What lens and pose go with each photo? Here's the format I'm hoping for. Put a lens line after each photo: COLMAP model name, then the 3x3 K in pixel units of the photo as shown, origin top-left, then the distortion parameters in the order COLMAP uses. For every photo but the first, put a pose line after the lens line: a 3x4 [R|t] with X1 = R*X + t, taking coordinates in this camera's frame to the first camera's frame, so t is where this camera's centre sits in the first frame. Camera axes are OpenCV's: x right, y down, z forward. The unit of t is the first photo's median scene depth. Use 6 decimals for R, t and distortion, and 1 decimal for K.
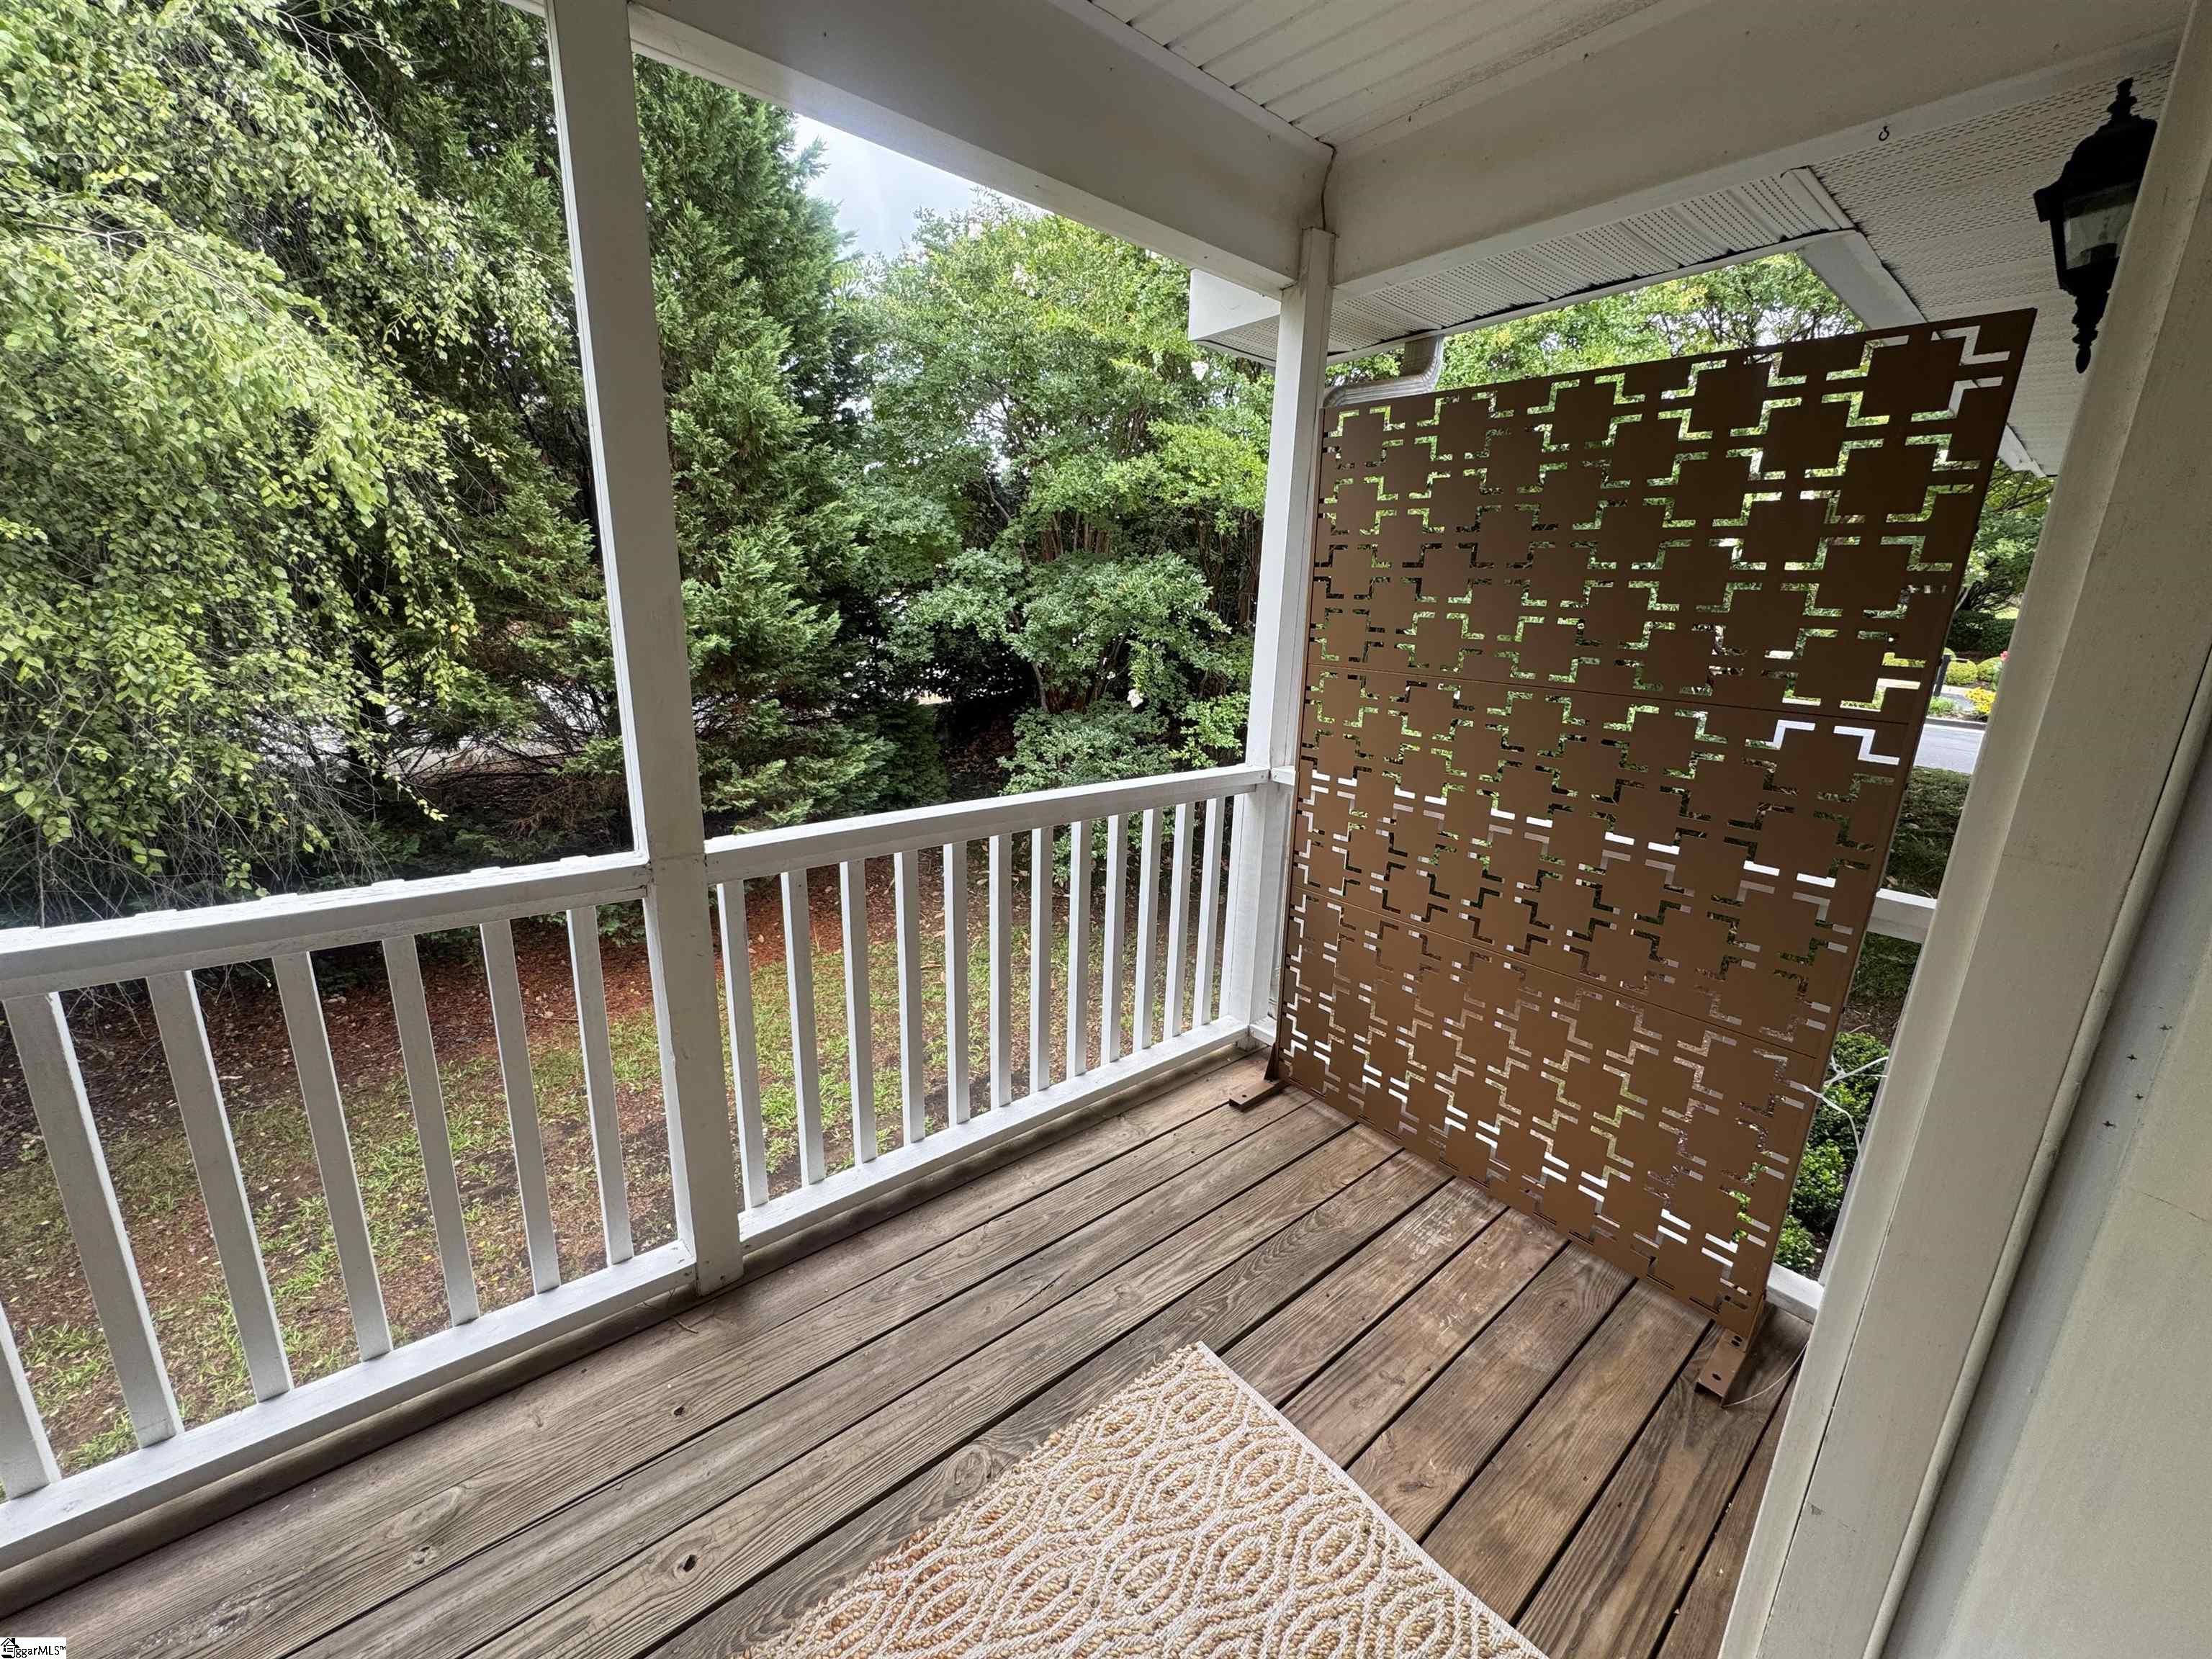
lens RADIAL K [[883.7, 0, 1106.0], [0, 883.7, 829.5], [0, 0, 1]] dist [-0.004104, 0.000745]
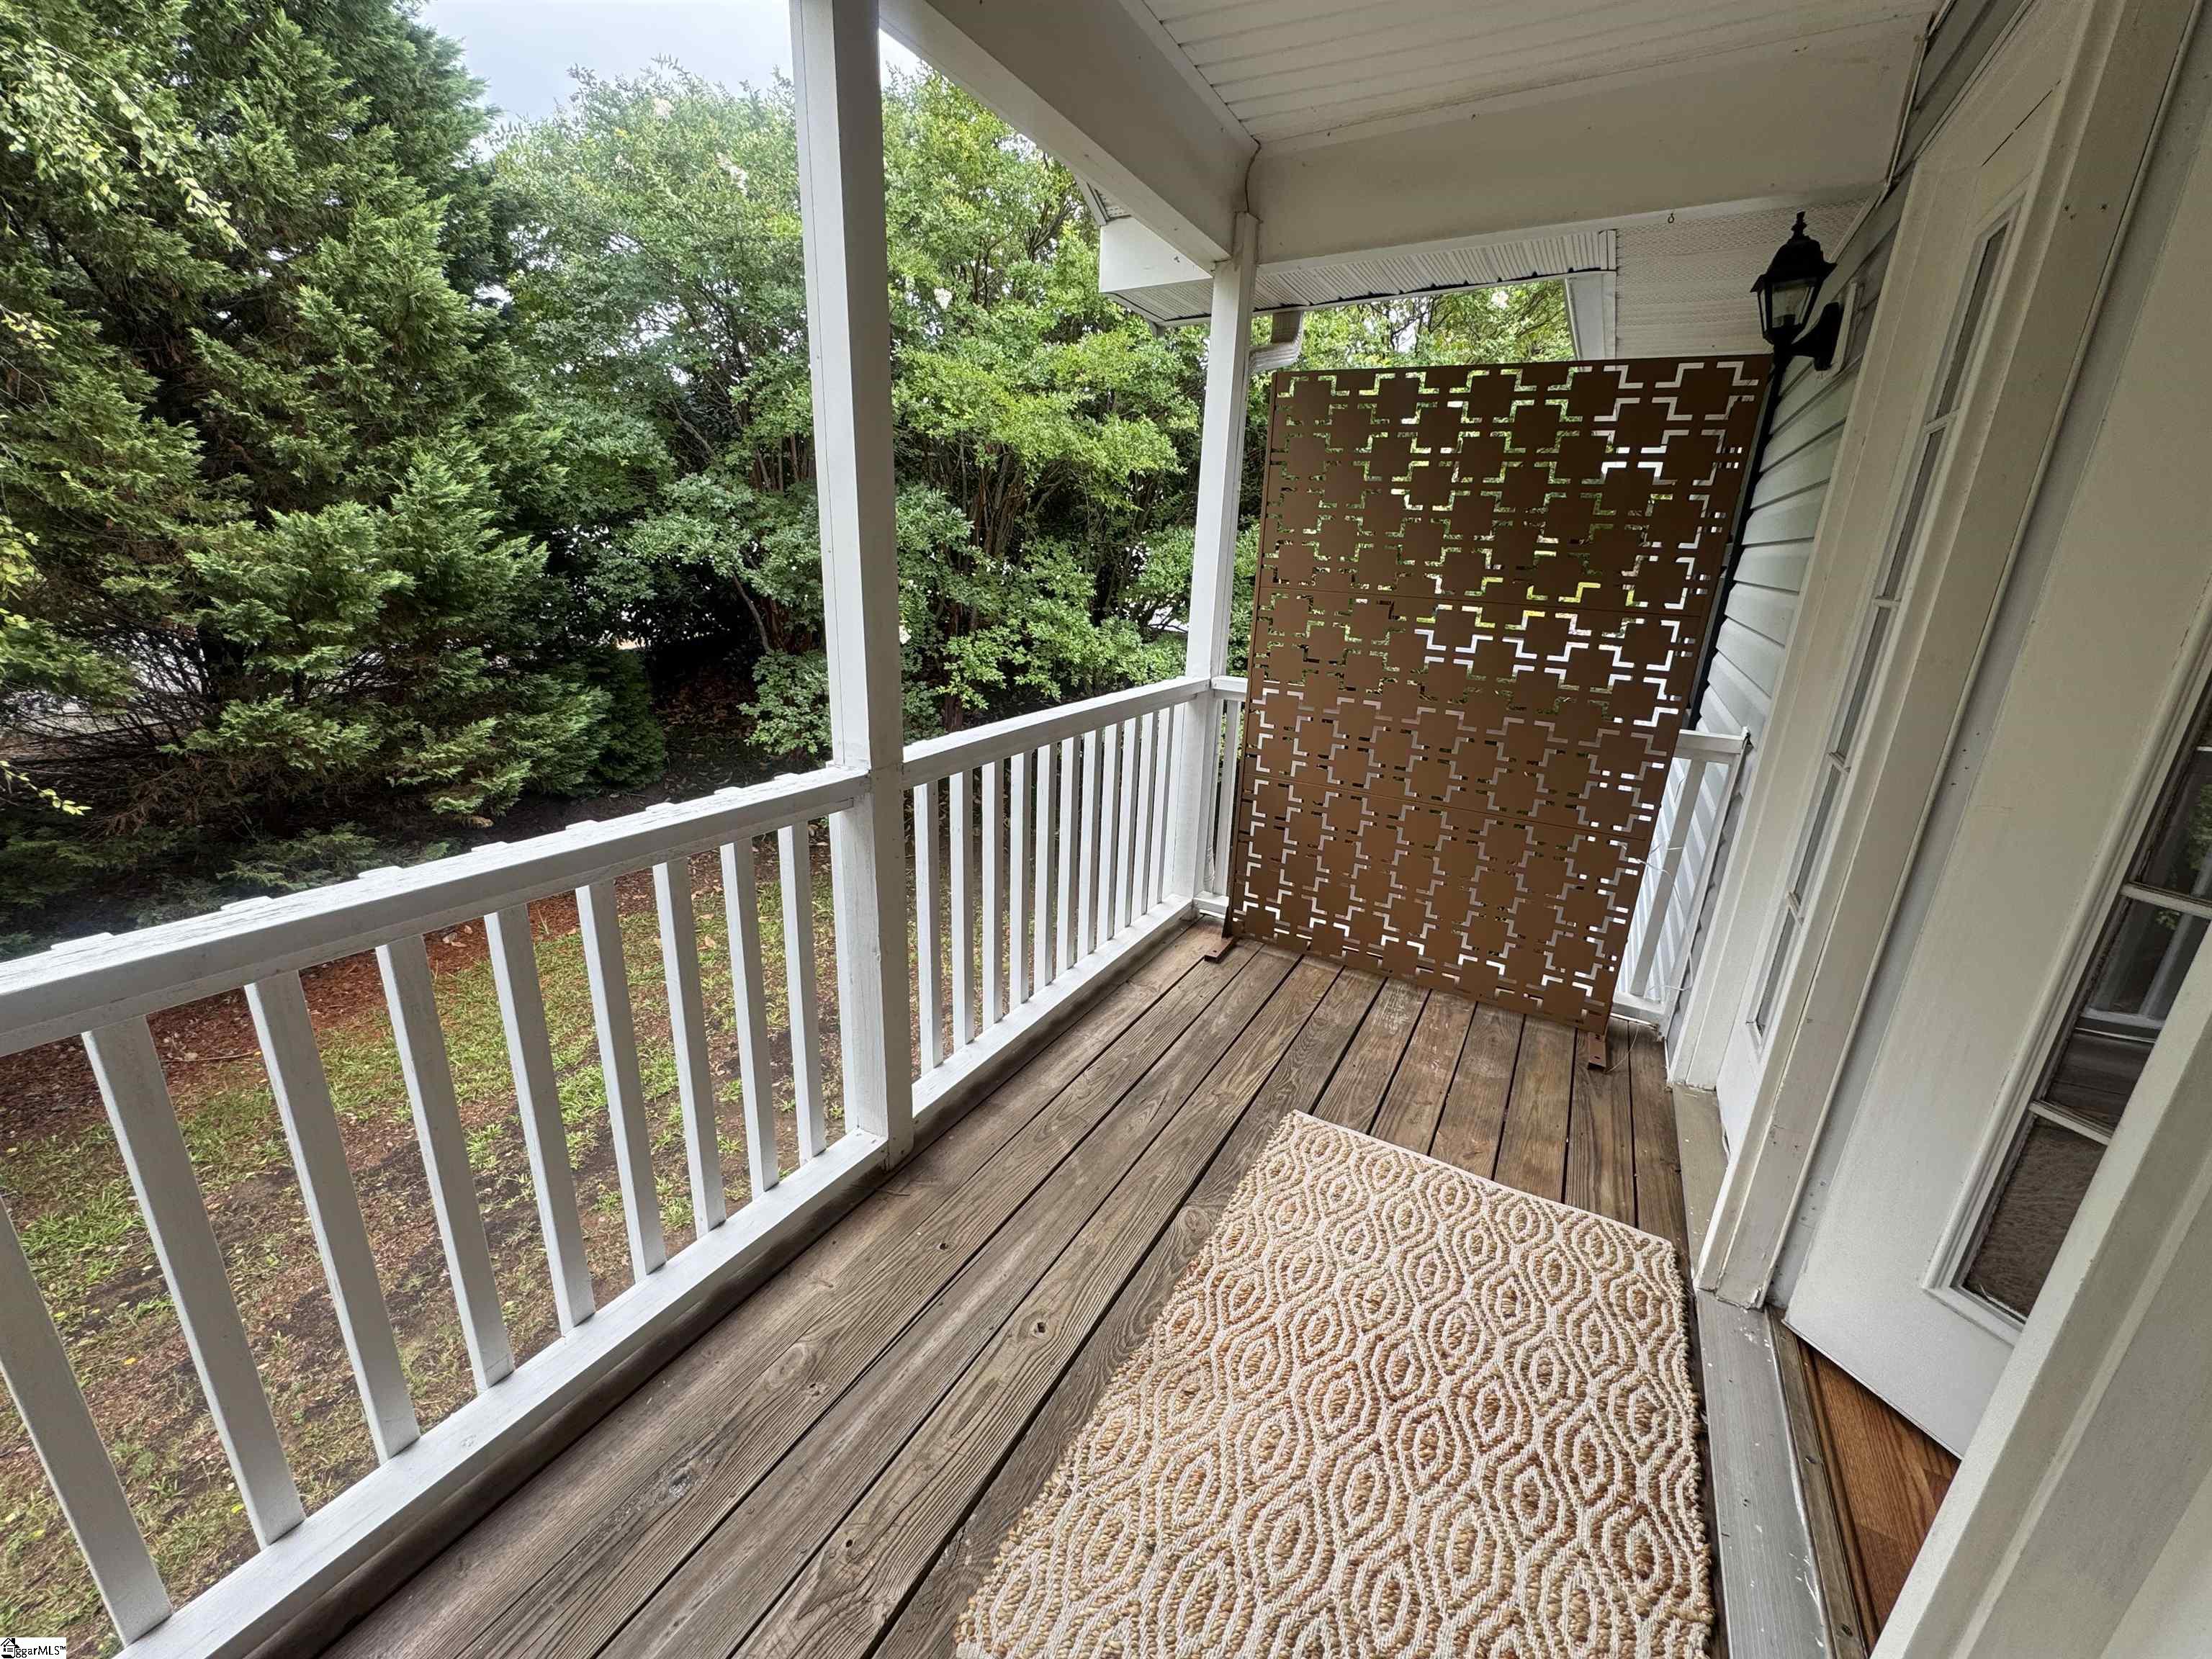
lens RADIAL K [[884.5, 0, 1106.0], [0, 884.5, 829.5], [0, 0, 1]] dist [0.001719, -0.002702]
pose [[0.936261, -0.102084, 0.336146, -0.120186], [0.079492, 0.993593, 0.080336, 0.008480], [-0.342194, -0.048494, 0.938377, -0.025273]]
